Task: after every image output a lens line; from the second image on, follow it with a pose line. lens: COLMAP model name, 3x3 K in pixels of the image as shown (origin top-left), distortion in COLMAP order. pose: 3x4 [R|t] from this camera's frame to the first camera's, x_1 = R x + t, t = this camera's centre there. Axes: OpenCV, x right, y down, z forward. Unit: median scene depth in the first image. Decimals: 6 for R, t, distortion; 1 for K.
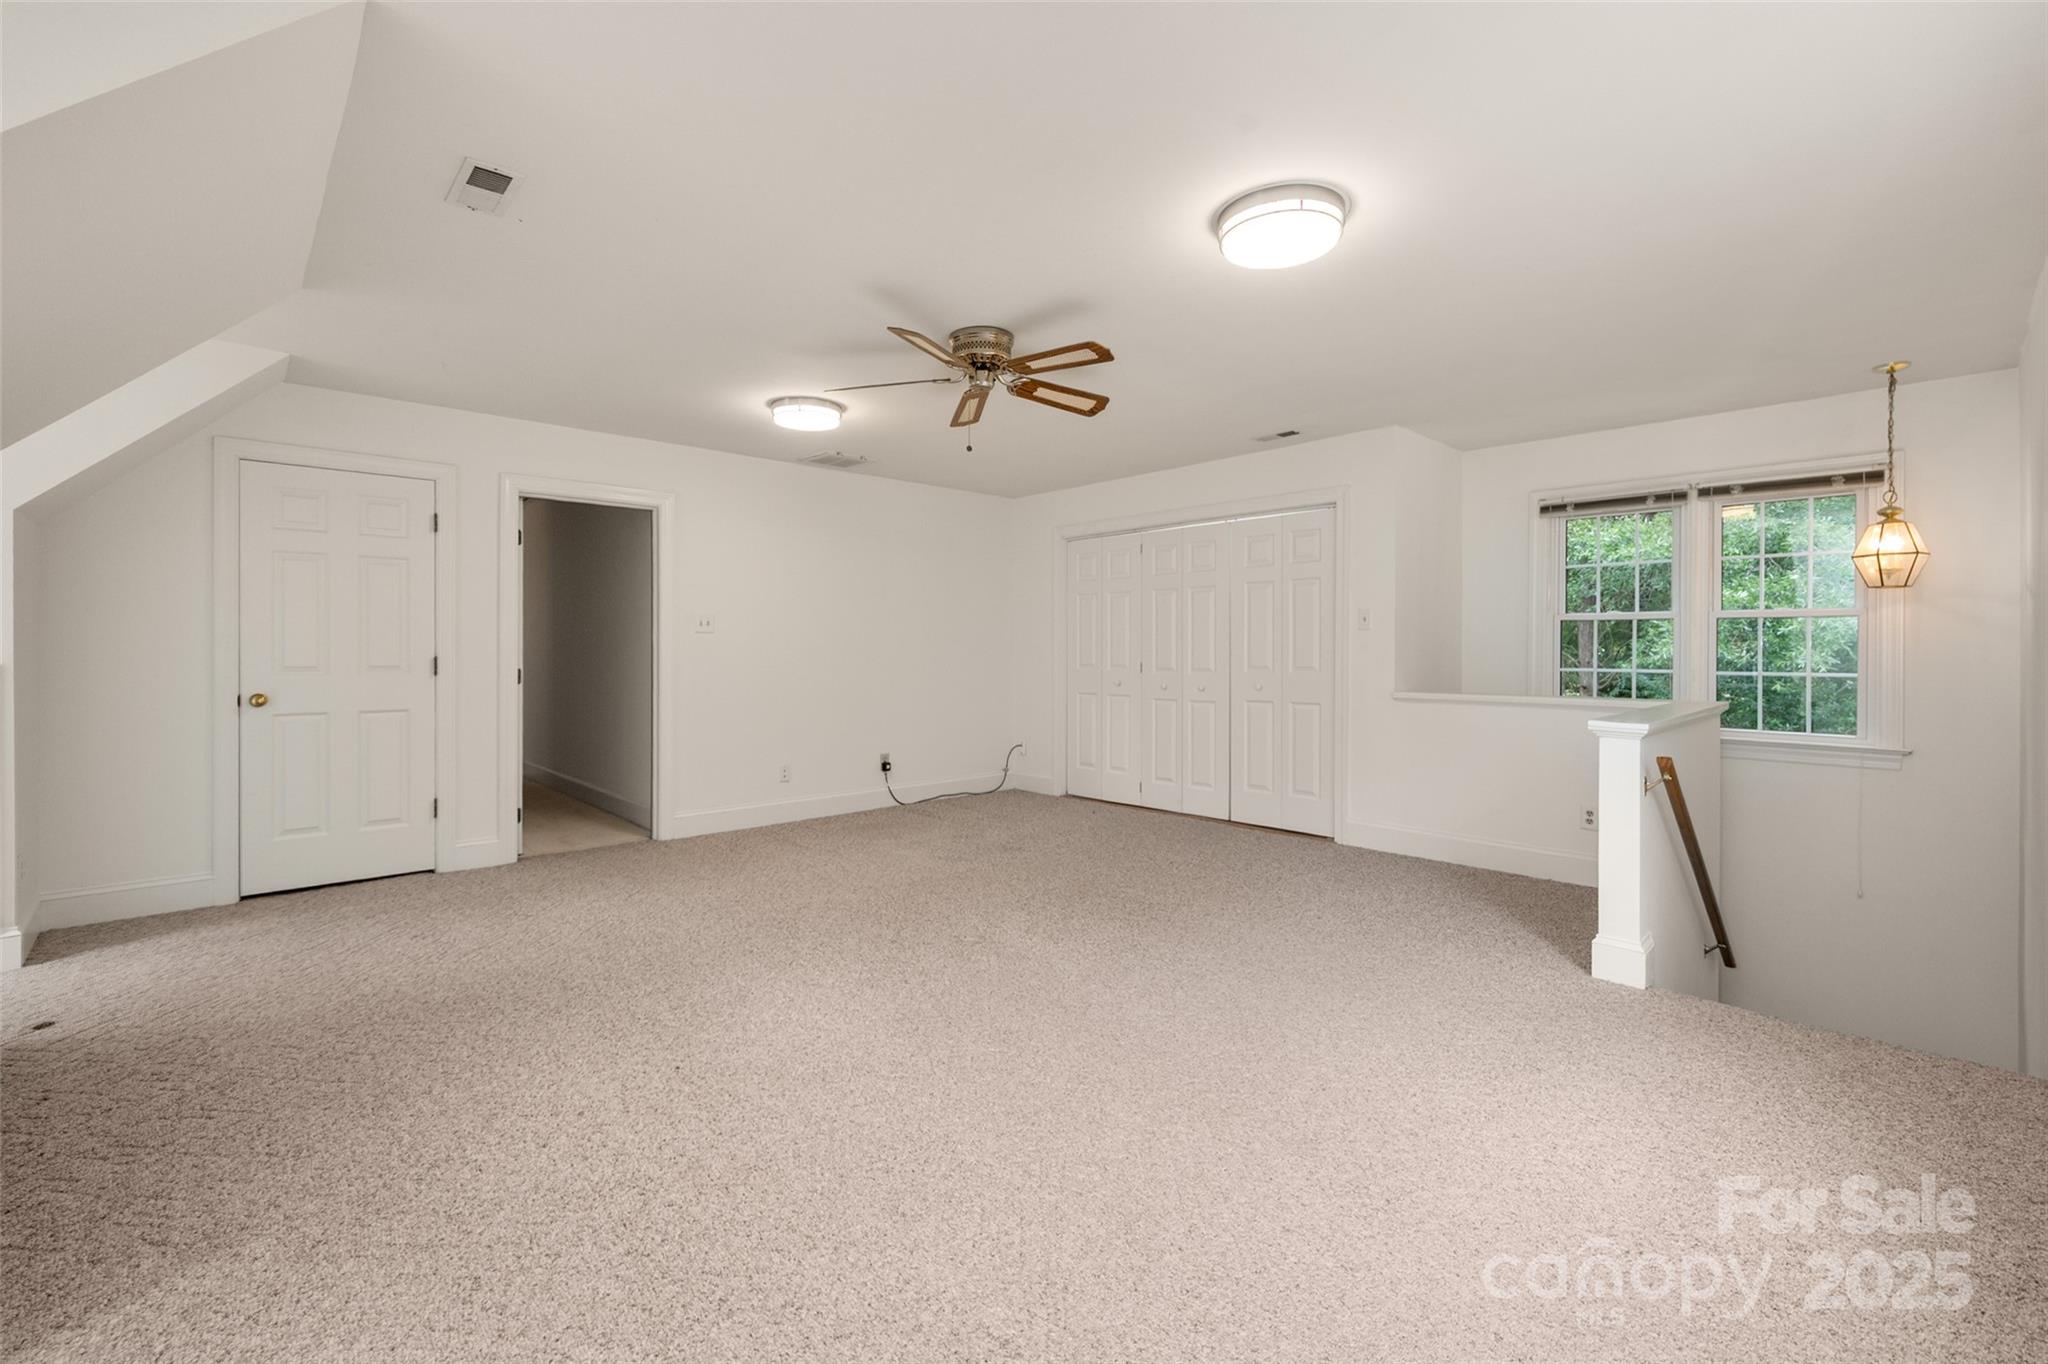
lens RADIAL K [[851.0, 0, 1024.5], [0, 851.0, 648.8], [0, 0, 1]] dist [0.001535, 0.000151]
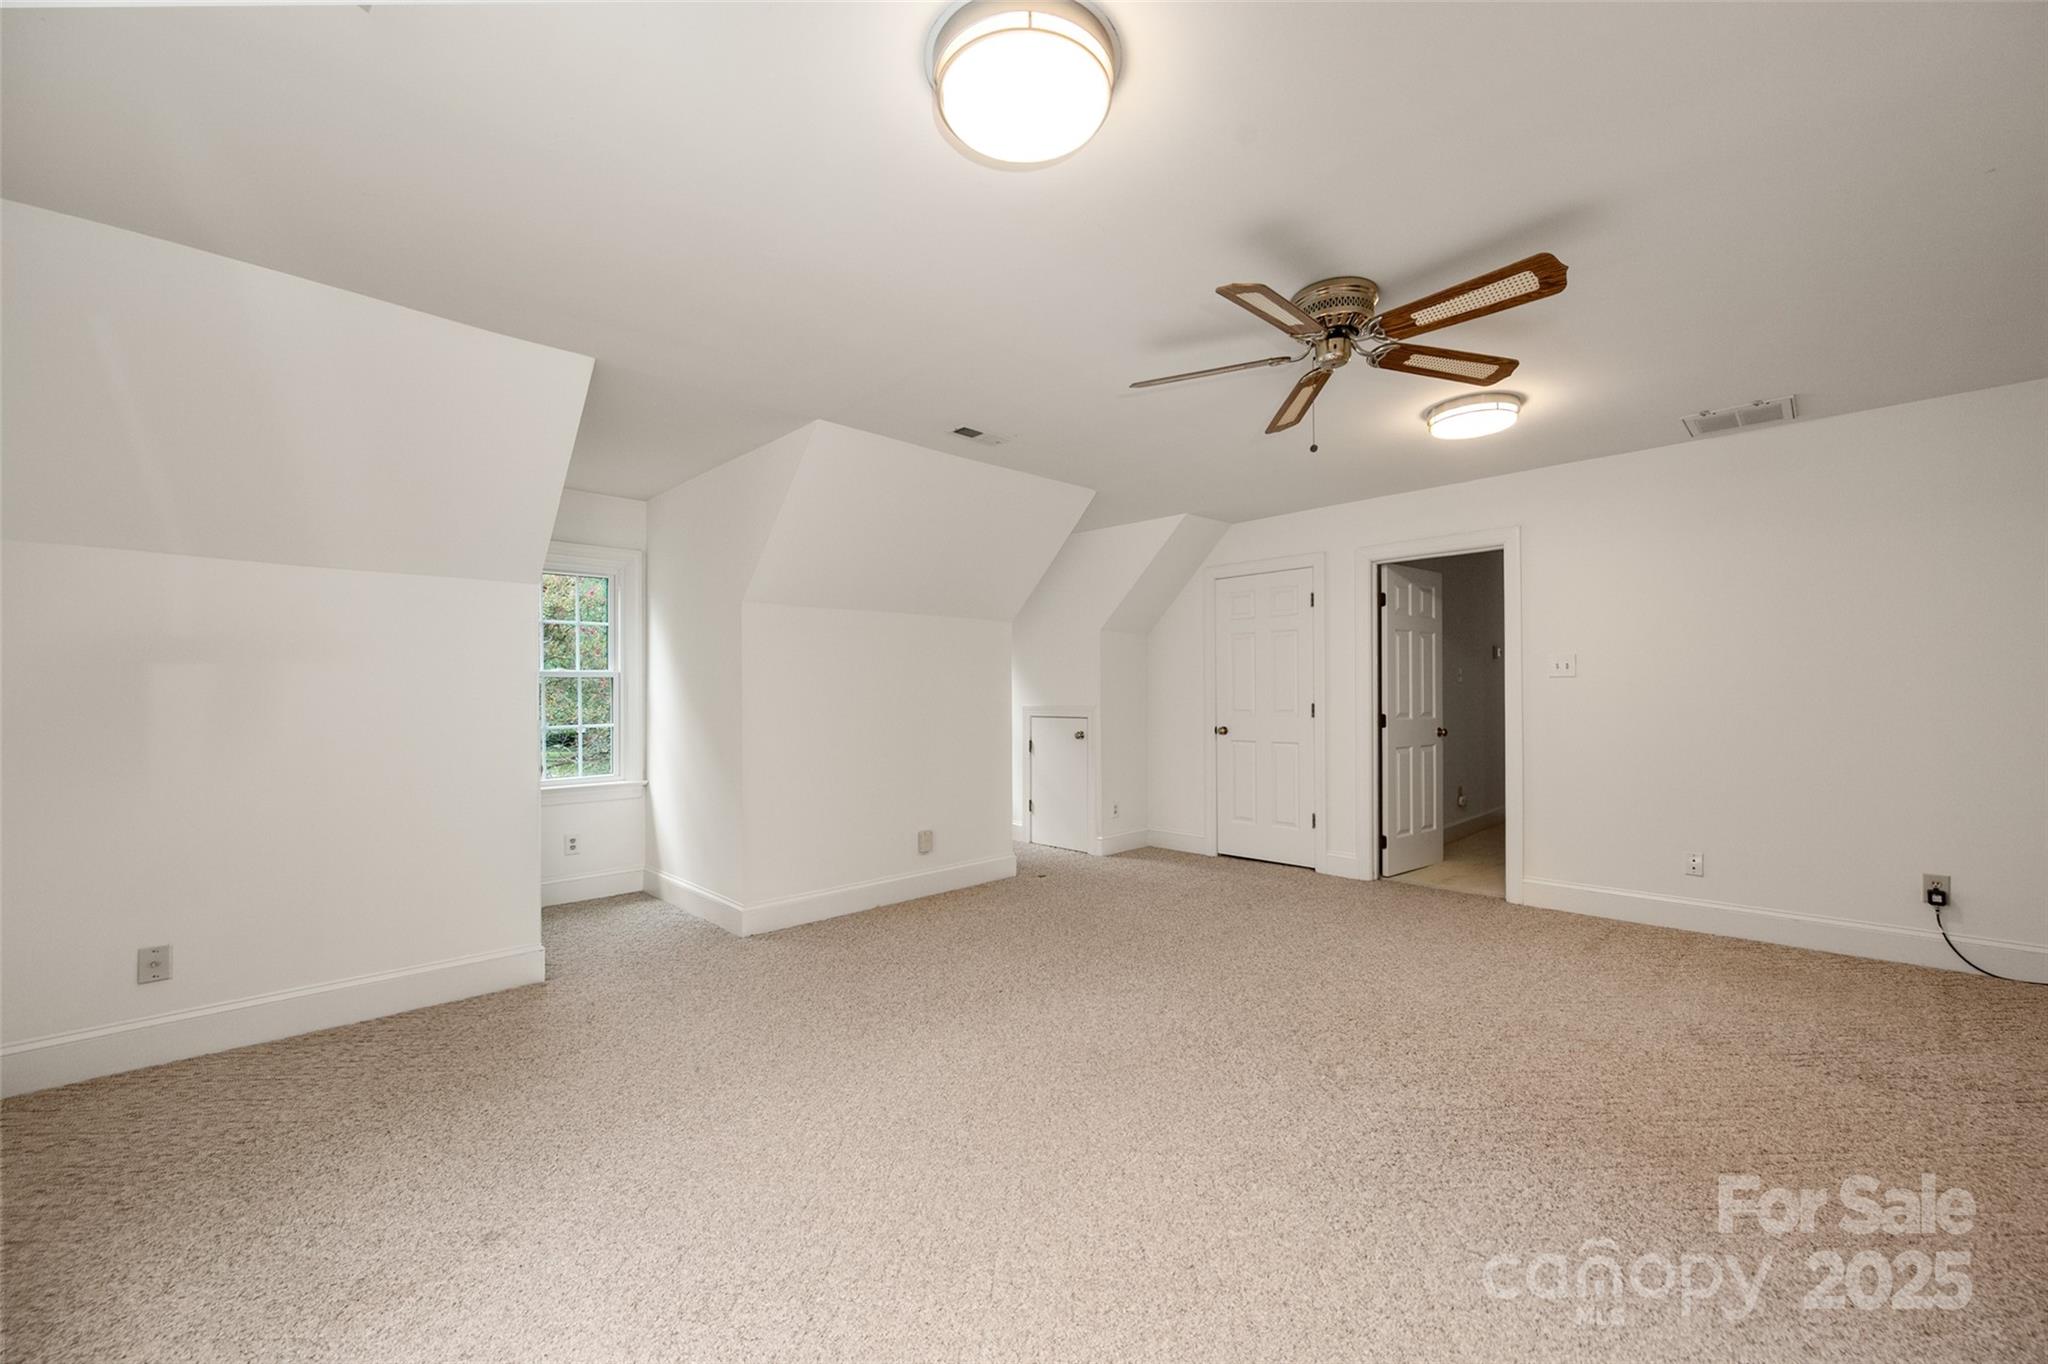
lens RADIAL K [[788.9, 0, 1024.0], [0, 788.9, 682.0], [0, 0, 1]] dist [0.000628, 0.000005]
pose [[0.044251, -0.021416, -0.998791, 0.540997], [0.008460, 0.999742, -0.021062, -0.001552], [0.998985, -0.007518, 0.044421, 0.566146]]
